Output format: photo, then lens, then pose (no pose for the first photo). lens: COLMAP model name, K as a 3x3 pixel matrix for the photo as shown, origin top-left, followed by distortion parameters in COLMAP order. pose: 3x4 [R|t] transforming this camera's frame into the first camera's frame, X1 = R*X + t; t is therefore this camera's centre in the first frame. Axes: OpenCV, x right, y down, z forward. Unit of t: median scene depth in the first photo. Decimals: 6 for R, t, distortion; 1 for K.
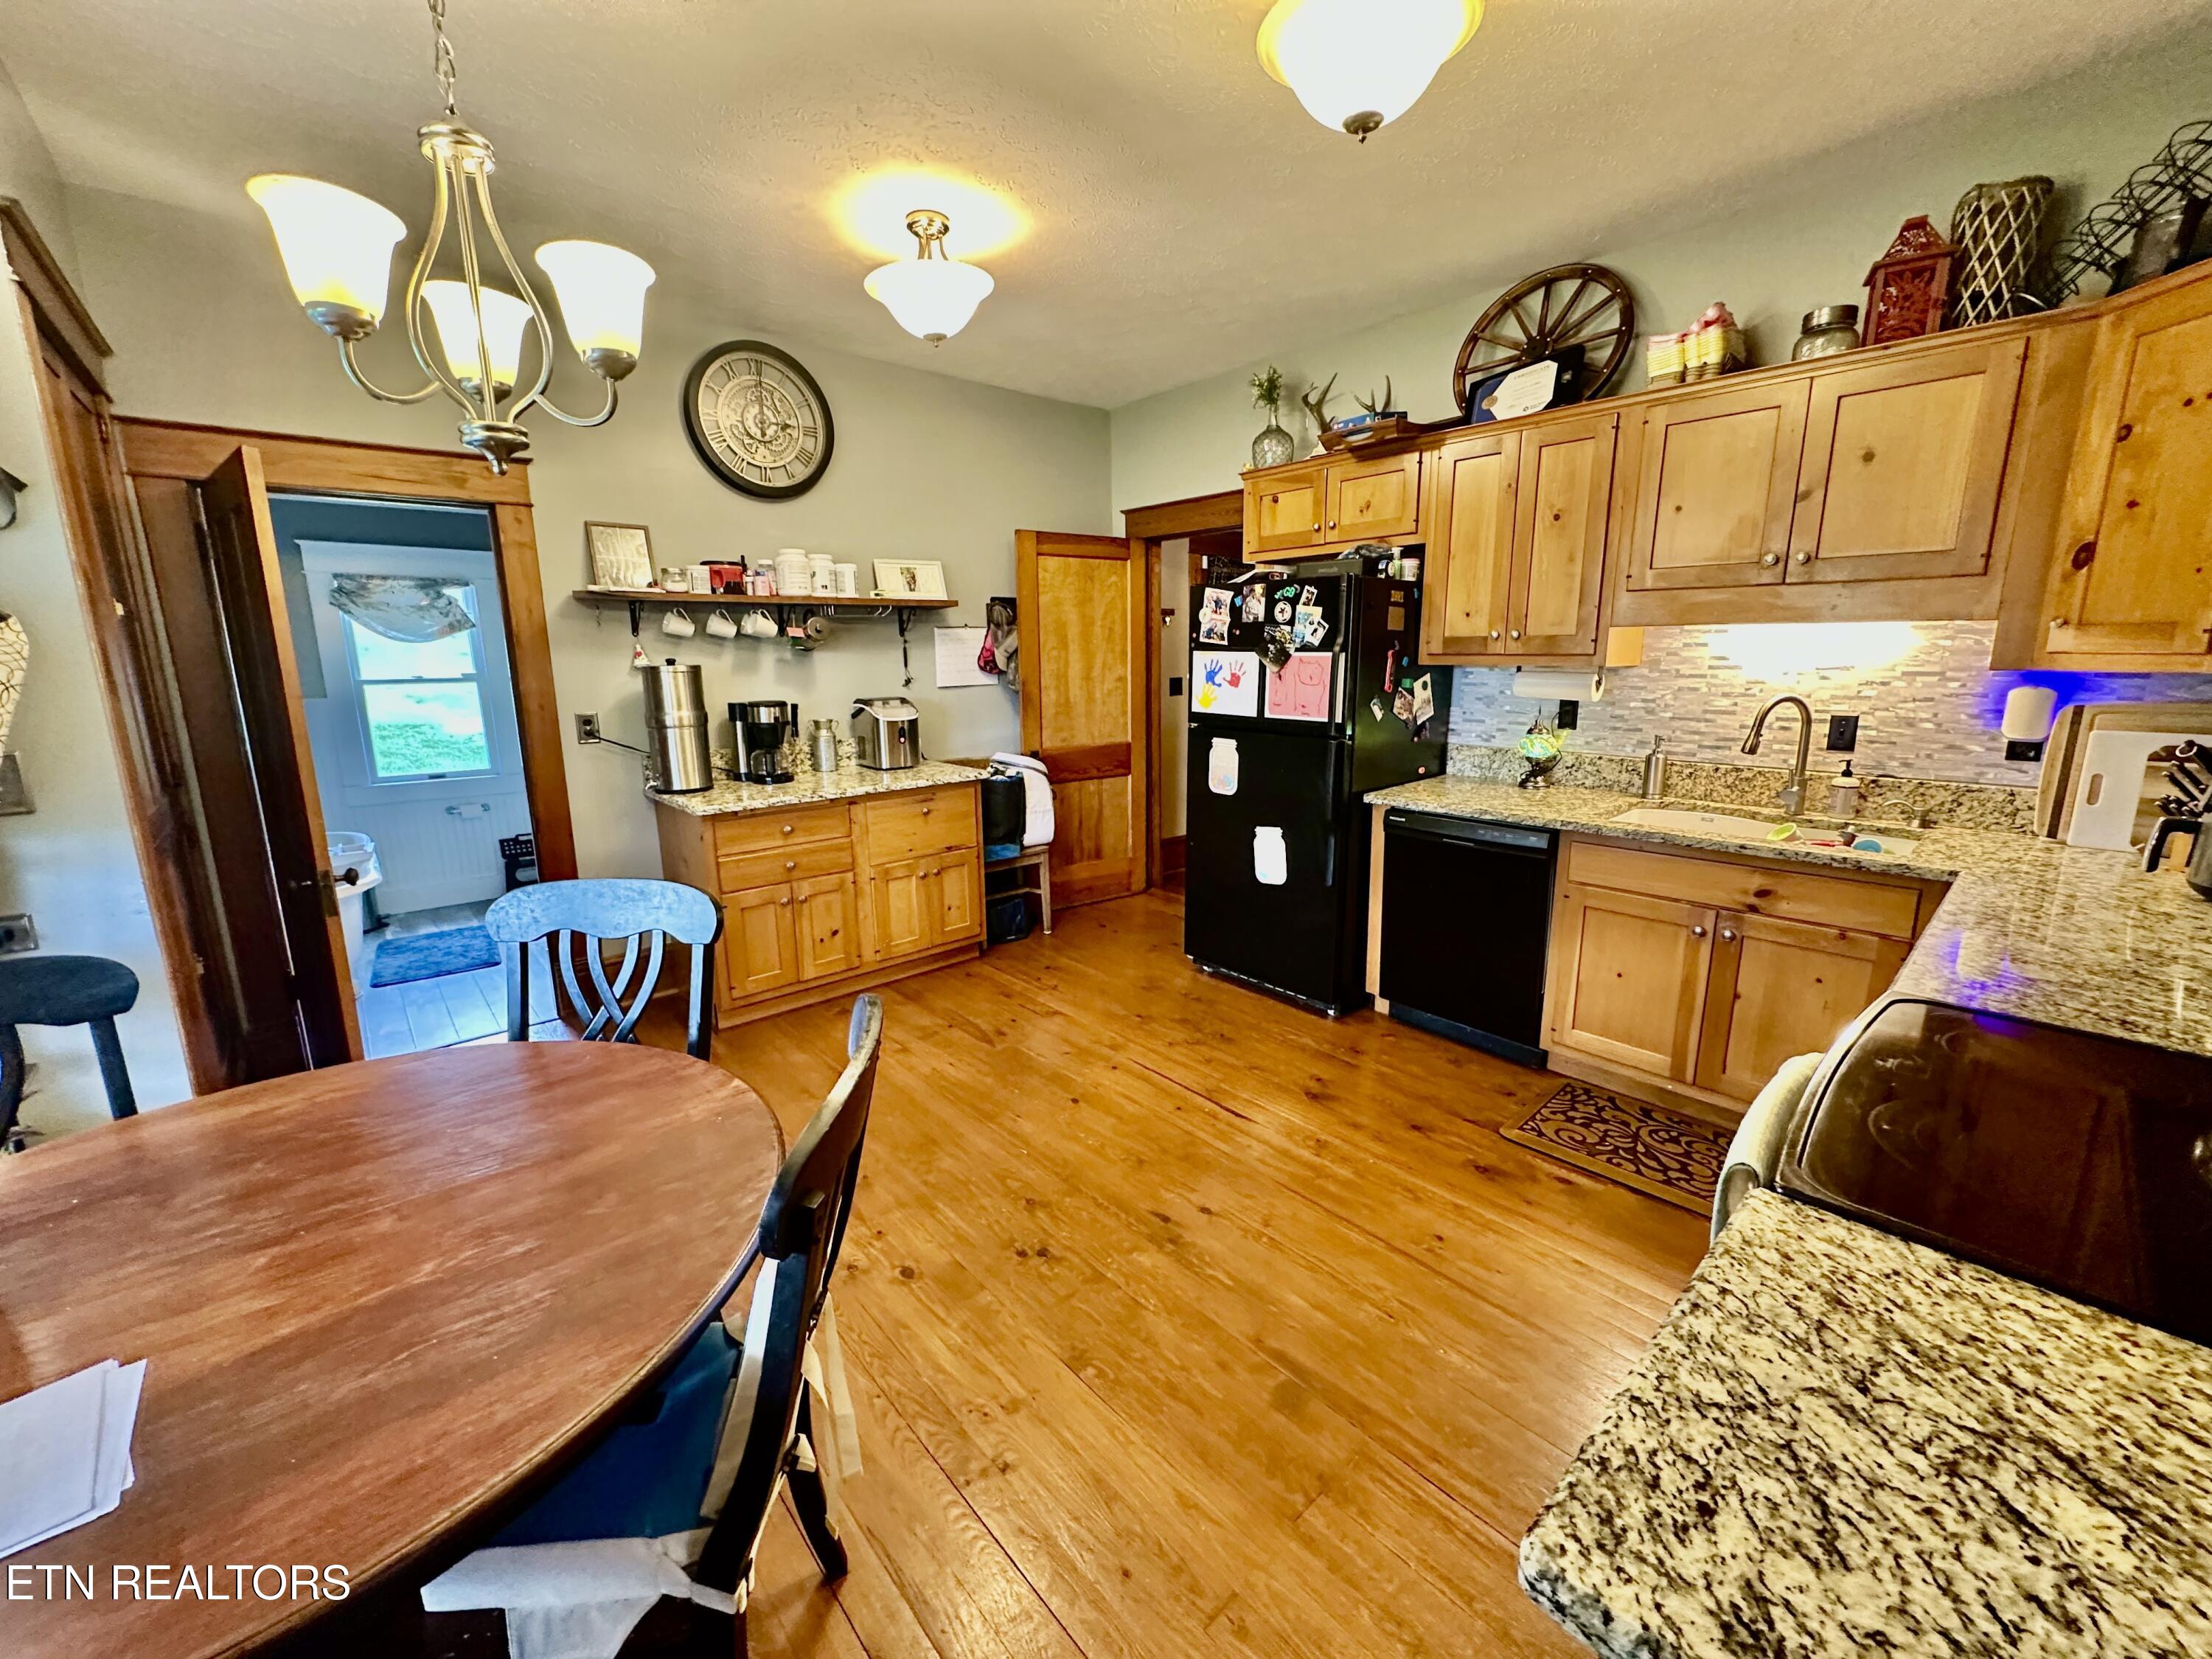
lens RADIAL K [[881.4, 0, 1107.8], [0, 881.4, 829.3], [0, 0, 1]] dist [0.001267, 0.000367]
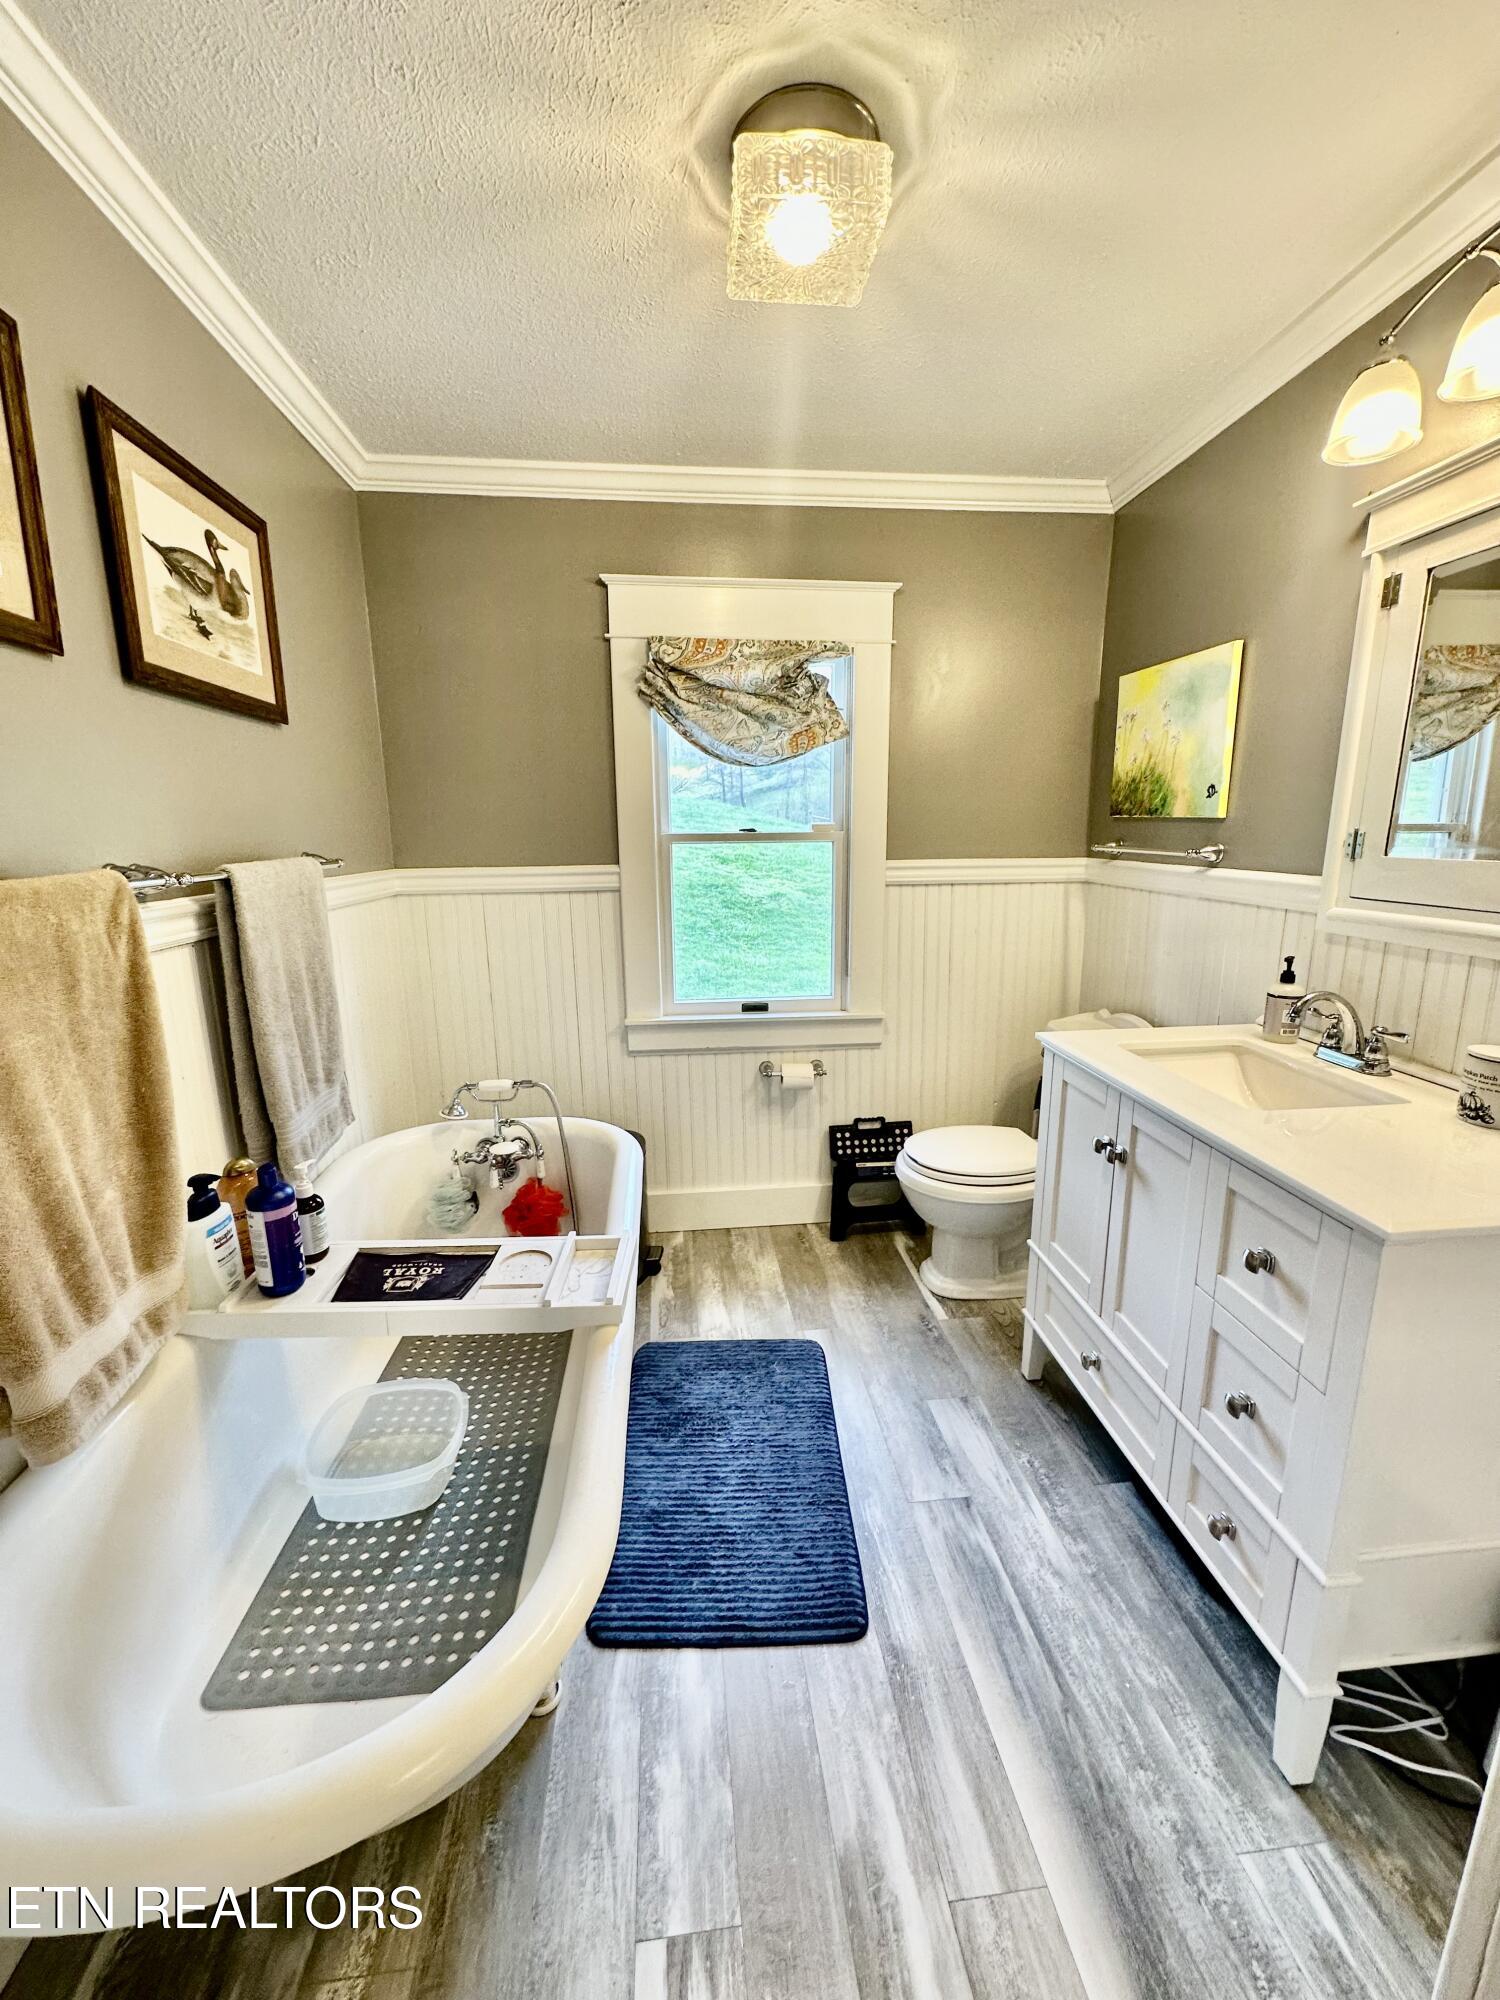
lens RADIAL K [[796.9, 0, 749.7], [0, 796.9, 994.7], [0, 0, 1]] dist [0.001267, 0.000367]
pose [[0.813620, 0.116618, -0.569581, -0.276706], [-0.112986, 0.992715, 0.041857, -0.052263], [0.570313, 0.030299, 0.820869, 0.339248]]
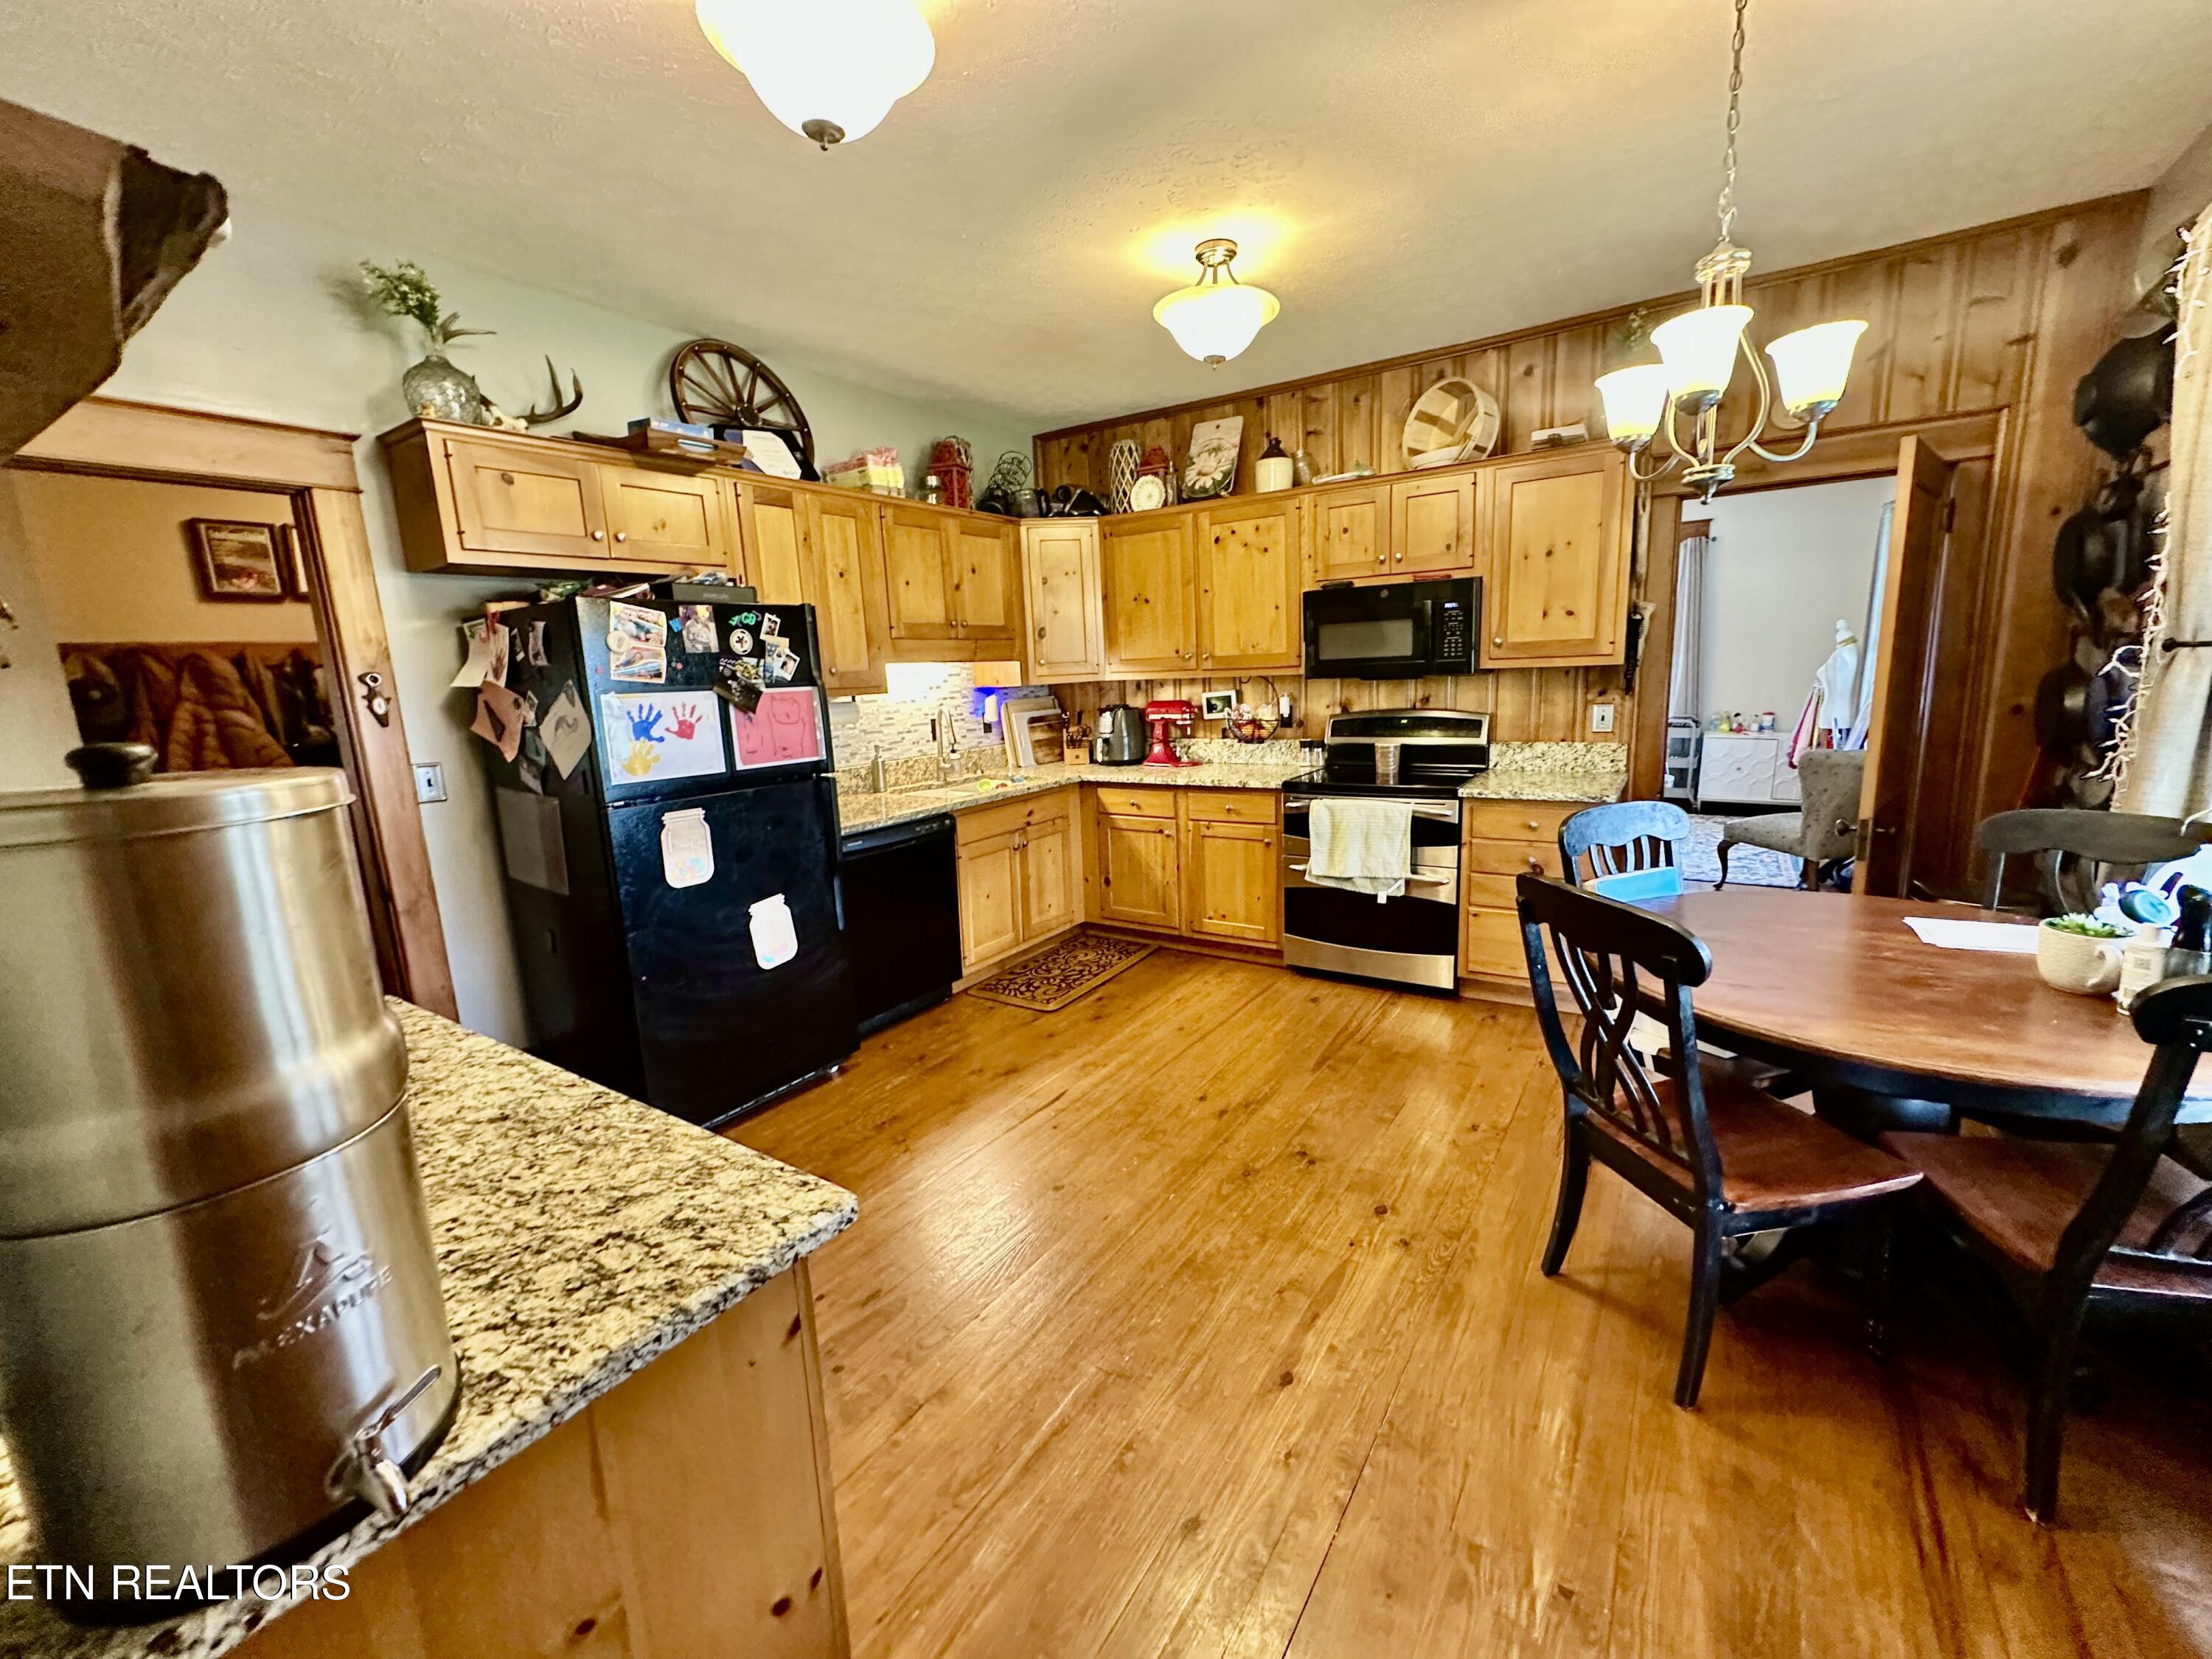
lens RADIAL K [[881.4, 0, 1113.1], [0, 881.4, 827.1], [0, 0, 1]] dist [0.001267, 0.000367]
pose [[-0.253187, -0.153412, 0.955176, -0.731293], [0.240261, 0.946441, 0.215694, -0.179609], [-0.937108, 0.284102, -0.202767, 0.907696]]
